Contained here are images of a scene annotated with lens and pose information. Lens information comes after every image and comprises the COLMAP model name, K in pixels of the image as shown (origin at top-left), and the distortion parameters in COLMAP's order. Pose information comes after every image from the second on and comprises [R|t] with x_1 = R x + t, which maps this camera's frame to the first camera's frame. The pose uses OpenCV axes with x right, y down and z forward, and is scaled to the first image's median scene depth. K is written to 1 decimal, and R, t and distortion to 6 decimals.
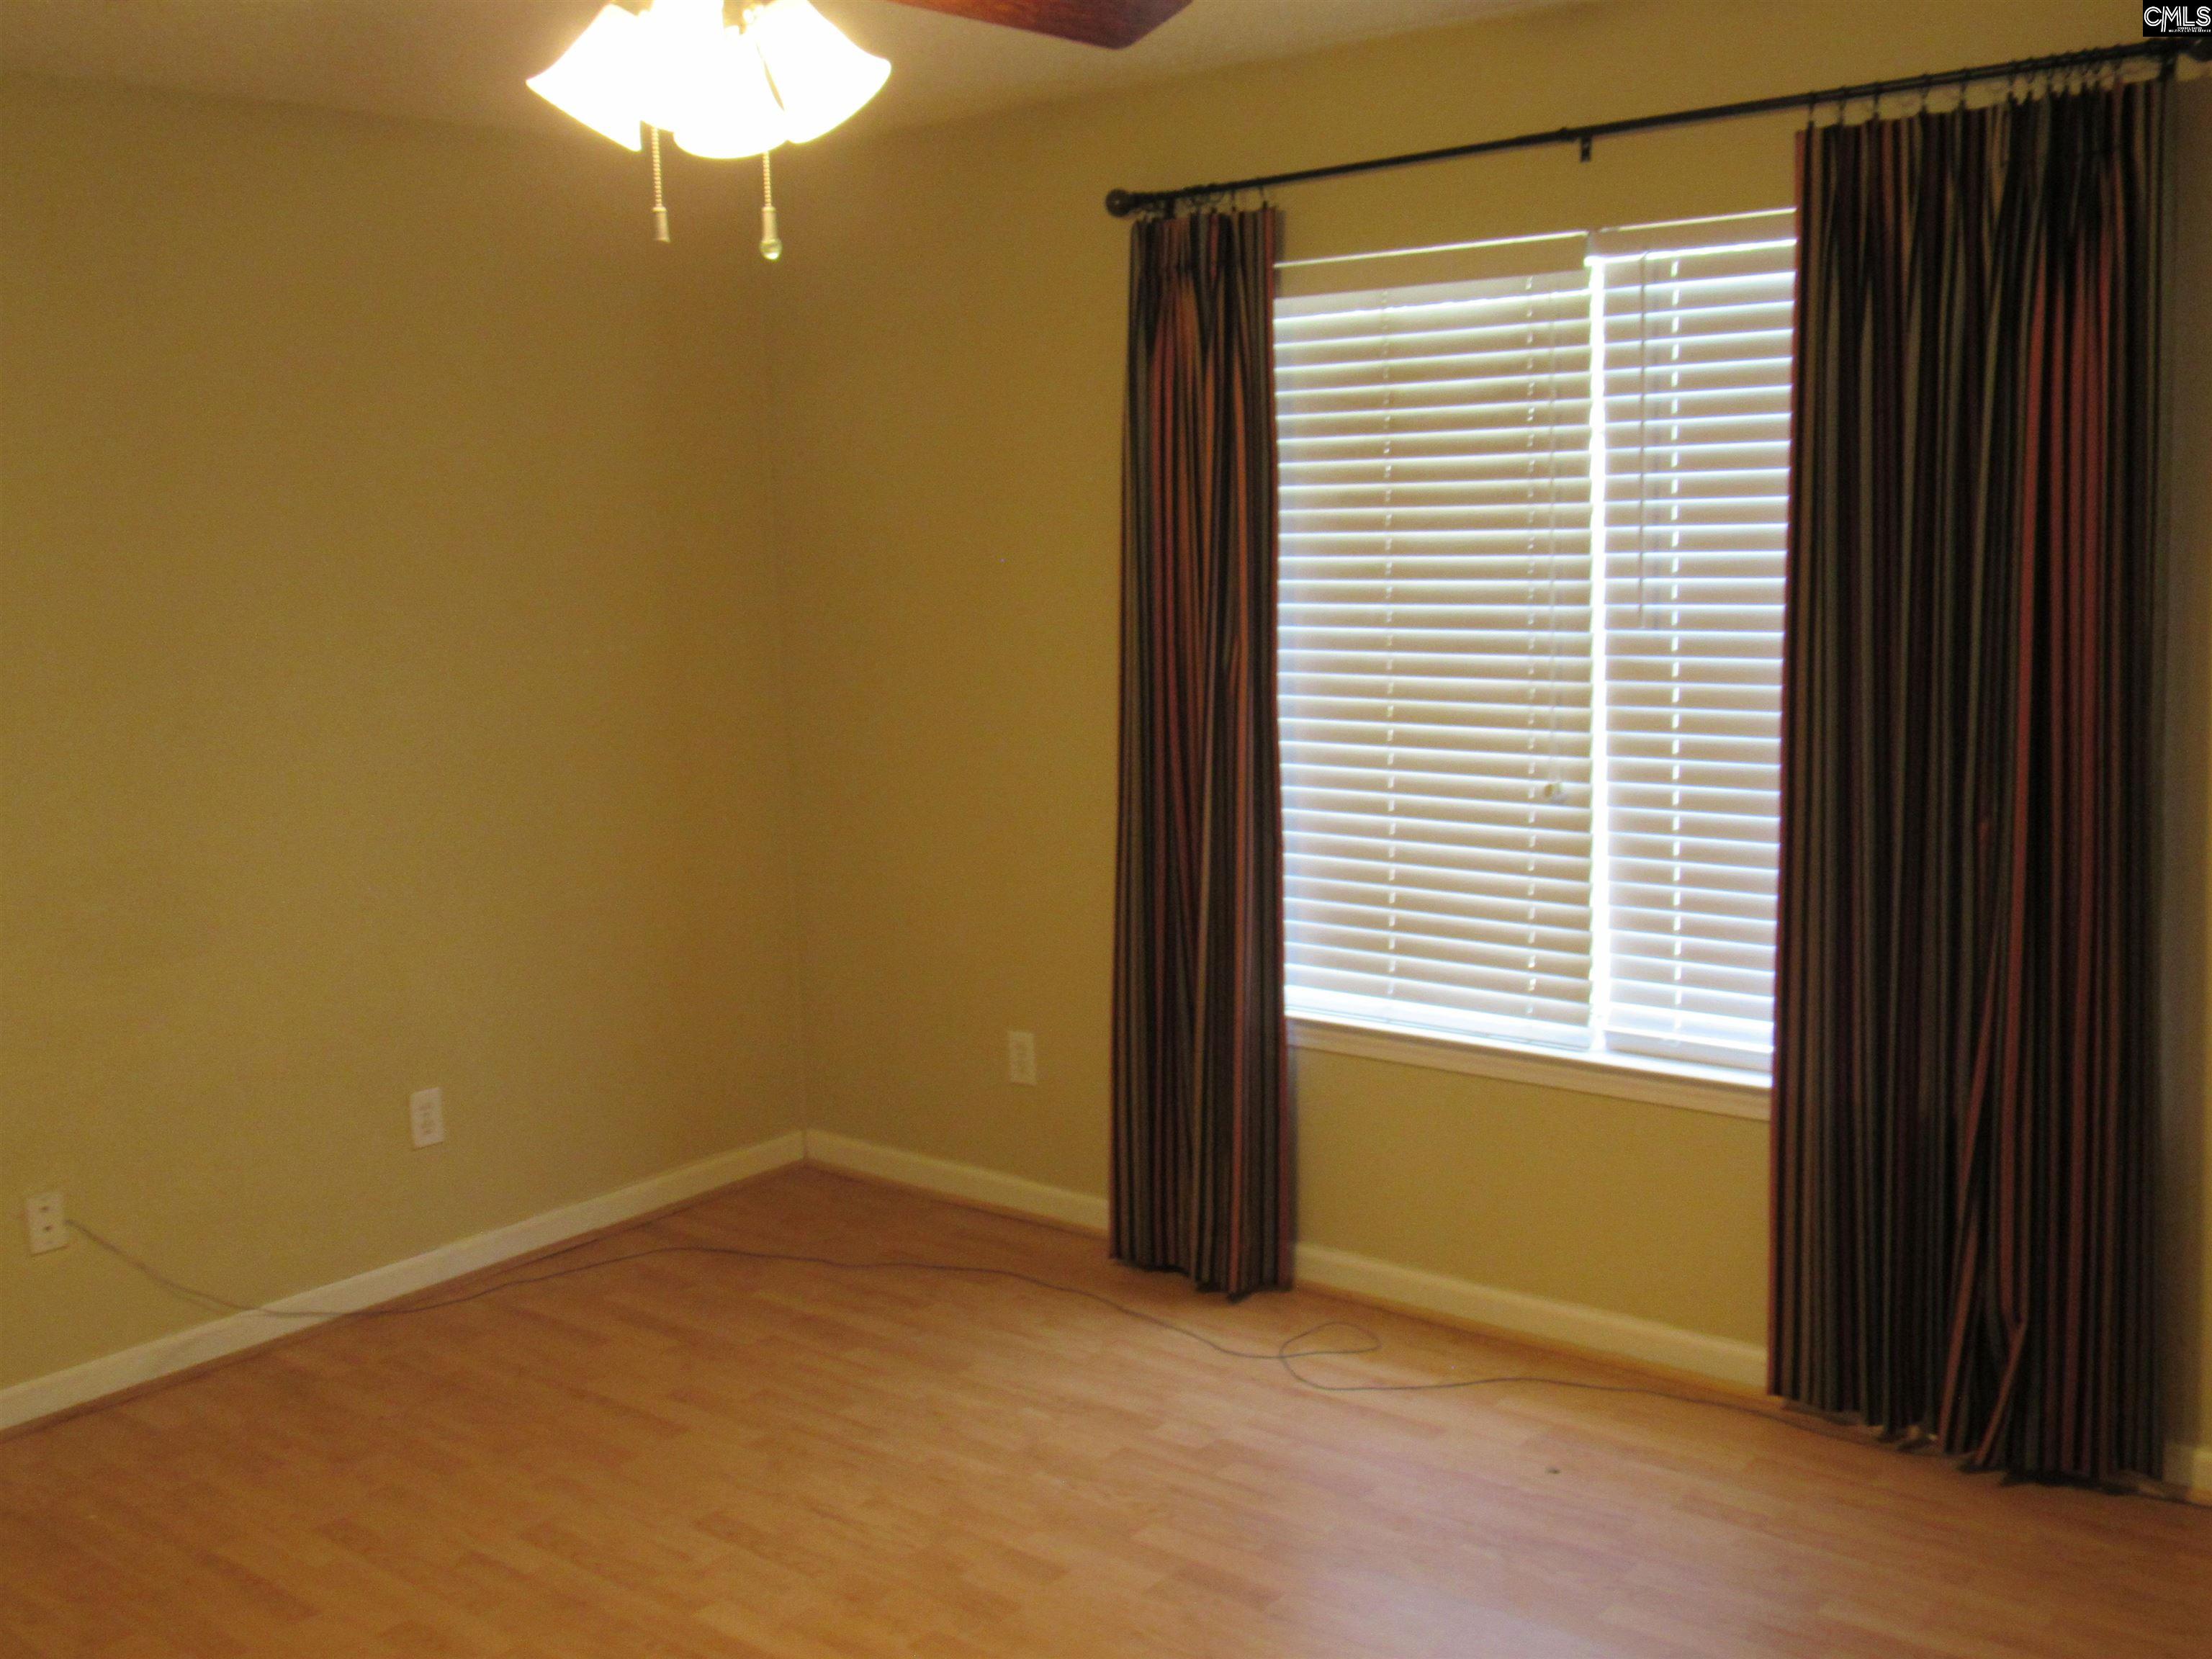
lens RADIAL K [[2192.7, 0, 1106.0], [0, 2192.7, 829.5], [0, 0, 1]] dist [-0.031469, -0.001477]
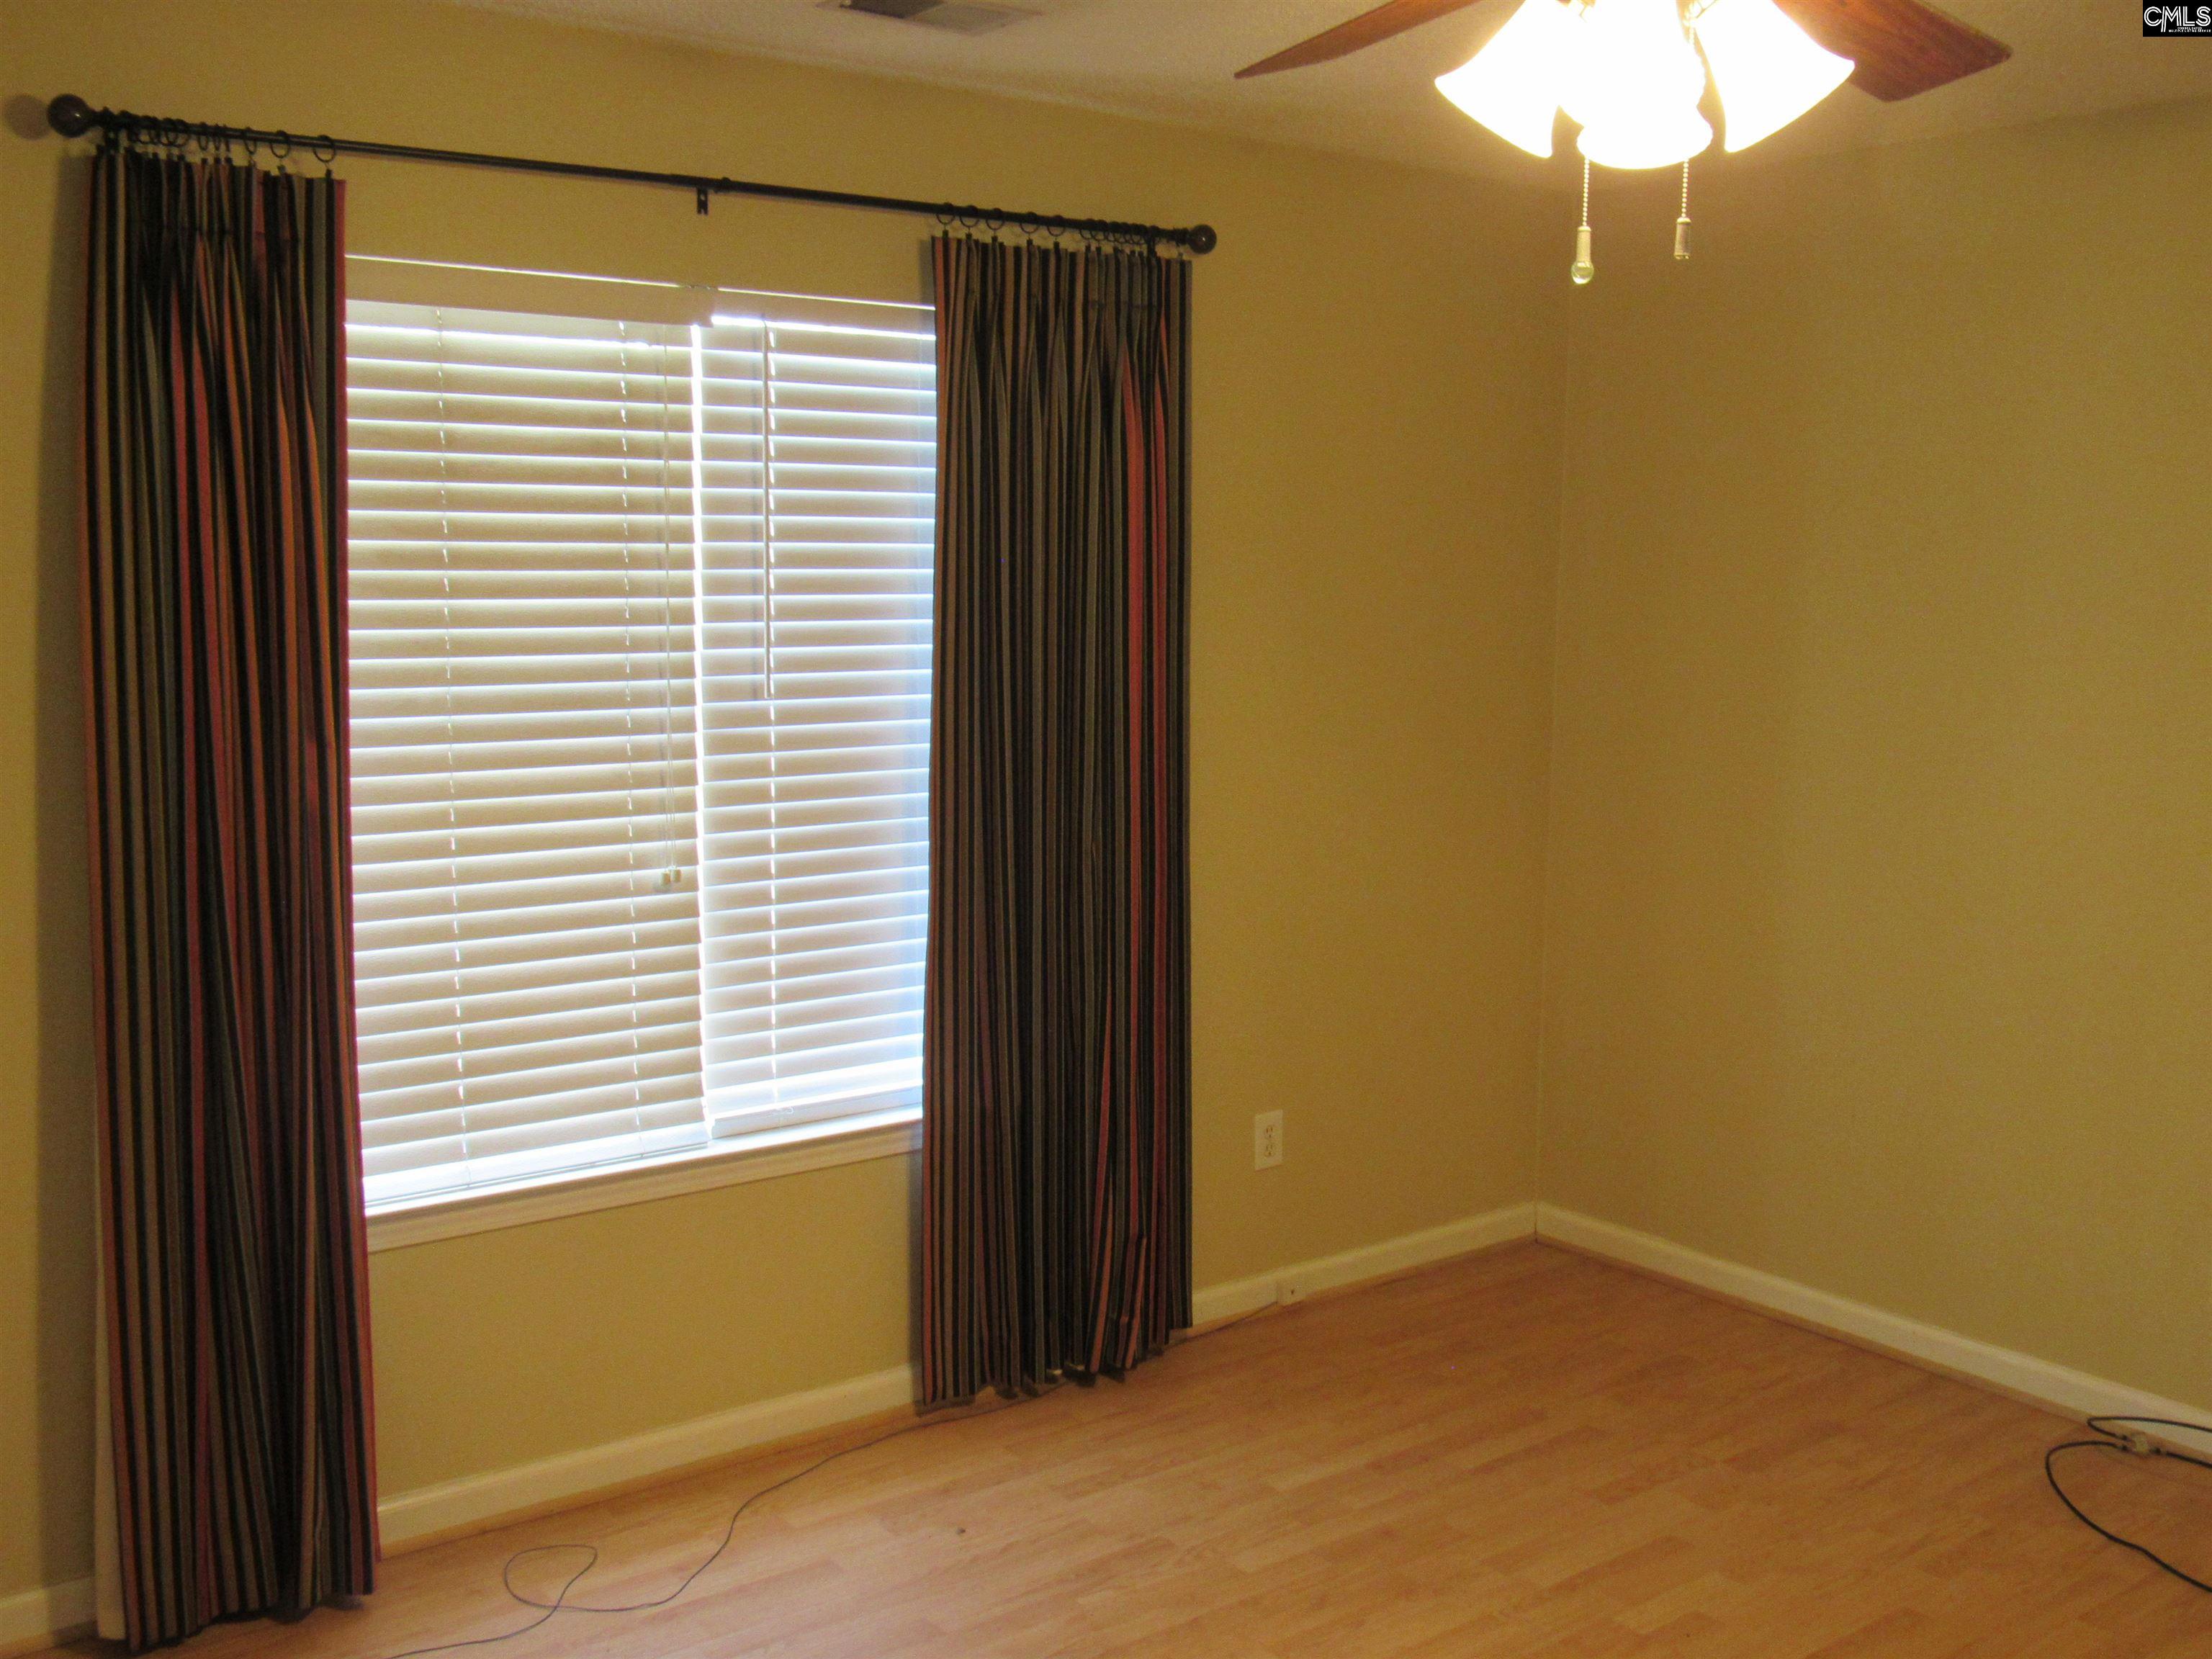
lens RADIAL K [[2192.7, 0, 1106.0], [0, 2192.7, 829.5], [0, 0, 1]] dist [-0.031469, -0.001477]
pose [[0.214463, -0.089132, 0.972657, -0.671420], [0.130106, 0.989560, 0.061993, -0.072777], [-0.968028, 0.113253, 0.223821, 0.620737]]
